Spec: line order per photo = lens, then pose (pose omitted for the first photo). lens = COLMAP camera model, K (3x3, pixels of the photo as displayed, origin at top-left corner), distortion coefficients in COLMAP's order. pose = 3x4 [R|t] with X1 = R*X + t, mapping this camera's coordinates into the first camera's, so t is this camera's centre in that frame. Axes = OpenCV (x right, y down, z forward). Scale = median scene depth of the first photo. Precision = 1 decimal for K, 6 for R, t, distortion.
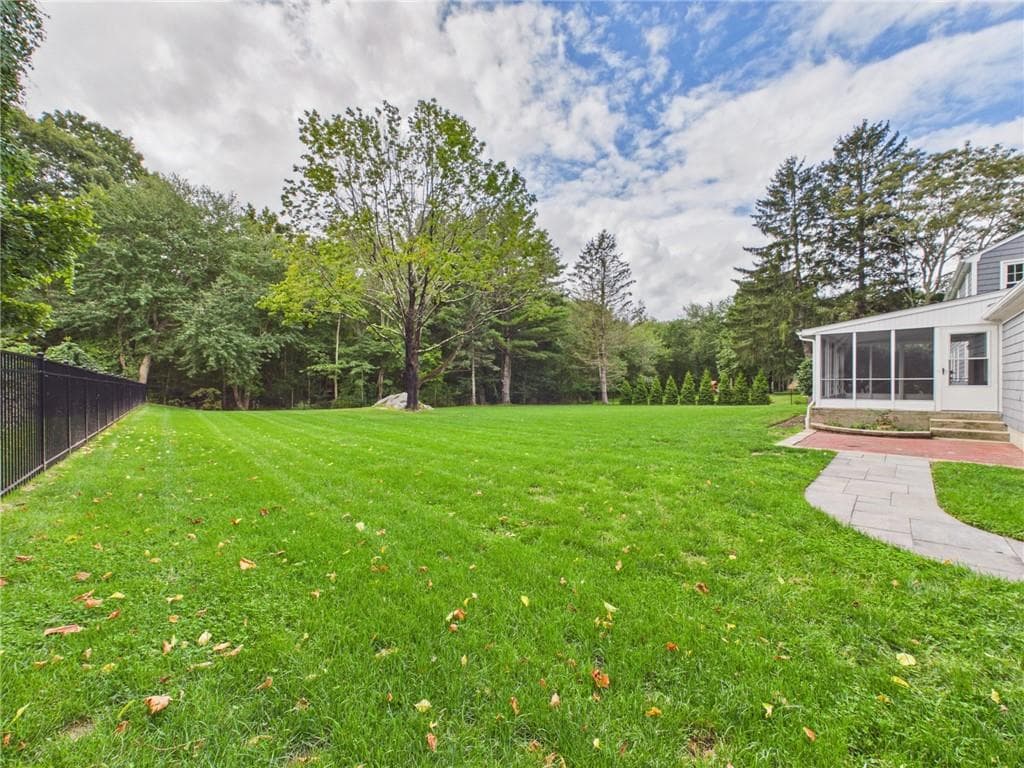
lens RADIAL K [[631.4, 0, 512.0], [0, 631.4, 384.0], [0, 0, 1]] dist [-0.005195, 0.024257]
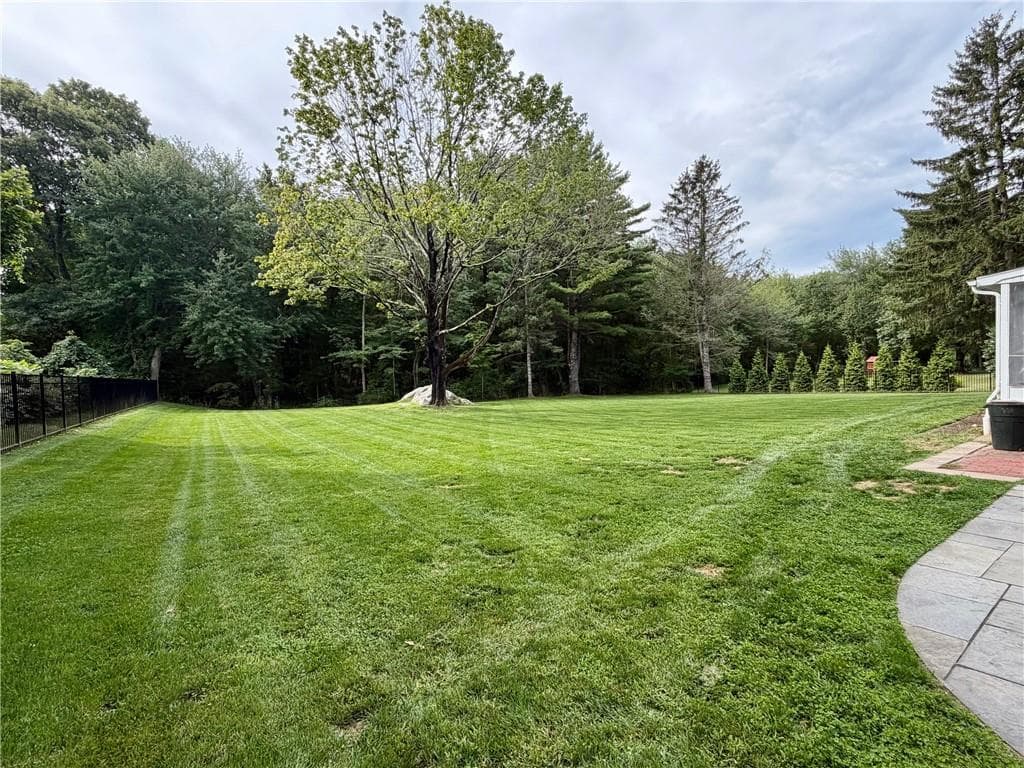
lens RADIAL K [[702.3, 0, 509.5], [0, 702.3, 386.8], [0, 0, 1]] dist [0.003115, -0.000788]
pose [[0.969093, -0.016504, -0.246143, 0.128527], [0.025431, 0.999127, 0.033136, -0.008723], [0.245381, -0.038372, 0.968667, 0.148331]]
